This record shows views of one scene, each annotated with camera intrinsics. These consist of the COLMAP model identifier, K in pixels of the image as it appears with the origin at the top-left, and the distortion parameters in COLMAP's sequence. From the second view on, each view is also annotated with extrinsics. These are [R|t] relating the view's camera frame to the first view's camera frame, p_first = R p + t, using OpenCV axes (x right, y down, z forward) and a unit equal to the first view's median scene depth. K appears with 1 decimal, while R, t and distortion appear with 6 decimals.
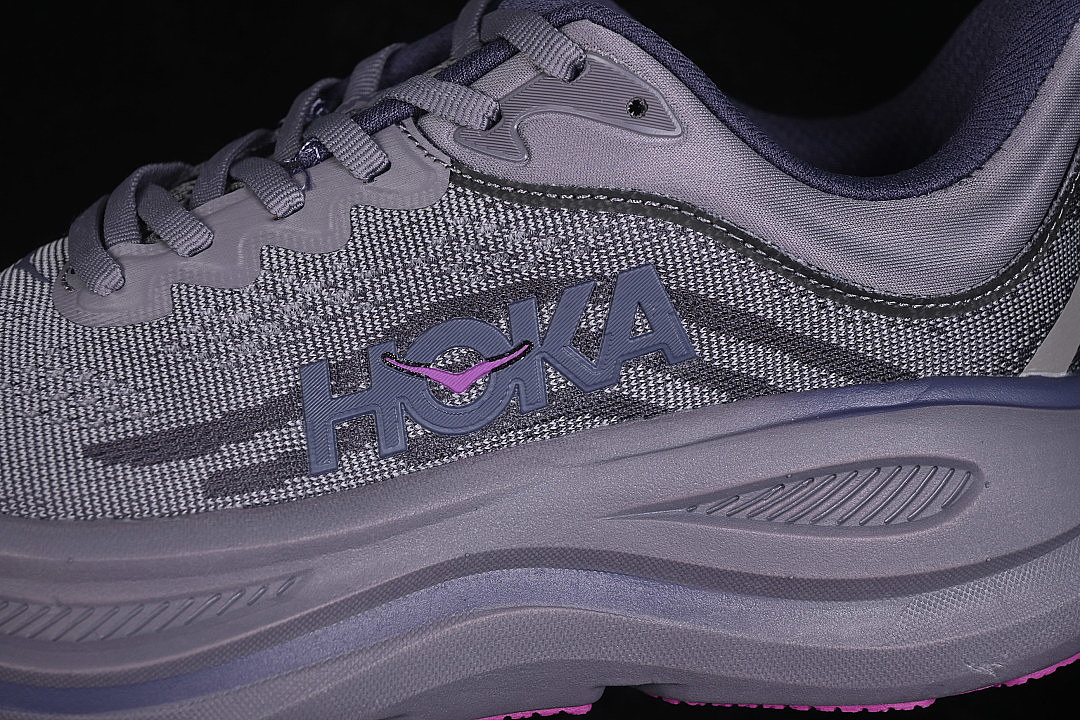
lens RADIAL K [[2344.1, 0, 538.3], [0, 2344.1, 358.9], [0, 0, 1]] dist [0.027876, 0.000000]
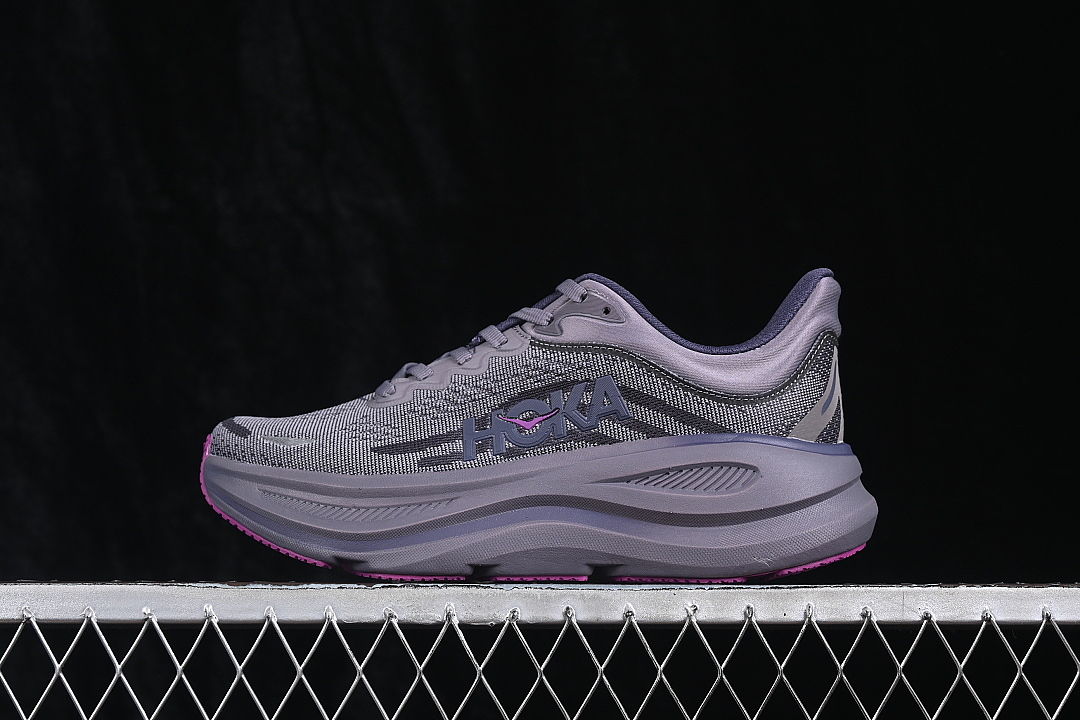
lens RADIAL K [[2344.1, 0, 542.9], [0, 2344.1, 351.1], [0, 0, 1]] dist [0.027876, 0.000000]
pose [[0.978438, -0.015300, -0.205971, 0.461720], [-0.047725, 0.953514, -0.297544, 0.632728], [0.200949, 0.300958, 0.932225, -1.197001]]
